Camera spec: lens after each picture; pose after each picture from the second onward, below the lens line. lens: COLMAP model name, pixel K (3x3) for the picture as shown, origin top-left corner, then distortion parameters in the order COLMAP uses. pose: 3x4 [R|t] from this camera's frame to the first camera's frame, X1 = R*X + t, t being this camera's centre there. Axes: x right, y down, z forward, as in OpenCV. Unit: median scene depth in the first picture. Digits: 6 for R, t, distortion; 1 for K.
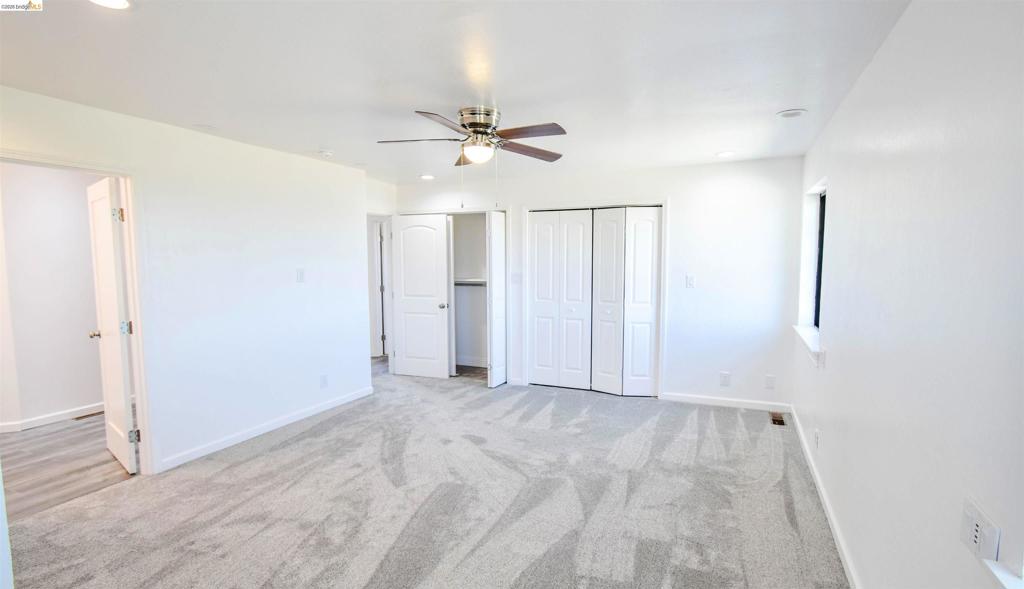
lens RADIAL K [[484.9, 0, 512.0], [0, 484.9, 294.5], [0, 0, 1]] dist [-0.001572, -0.000172]
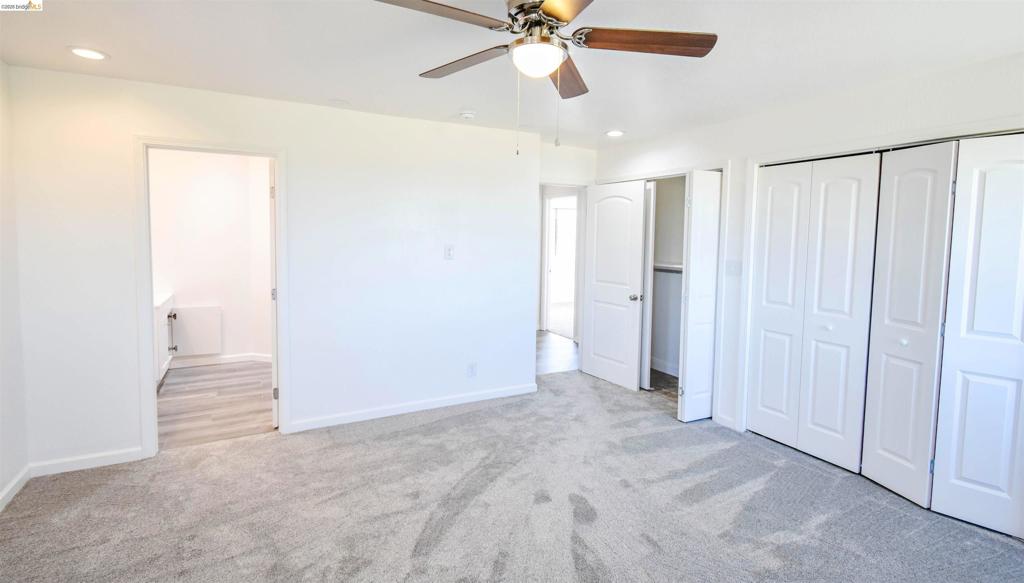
lens RADIAL K [[456.1, 0, 490.6], [0, 456.1, 262.1], [0, 0, 1]] dist [0.002472, 0.000319]
pose [[0.782263, 0.049728, -0.620960, 0.157574], [-0.060905, 0.998138, 0.003207, -0.026406], [0.619963, 0.035311, 0.783836, 0.338924]]
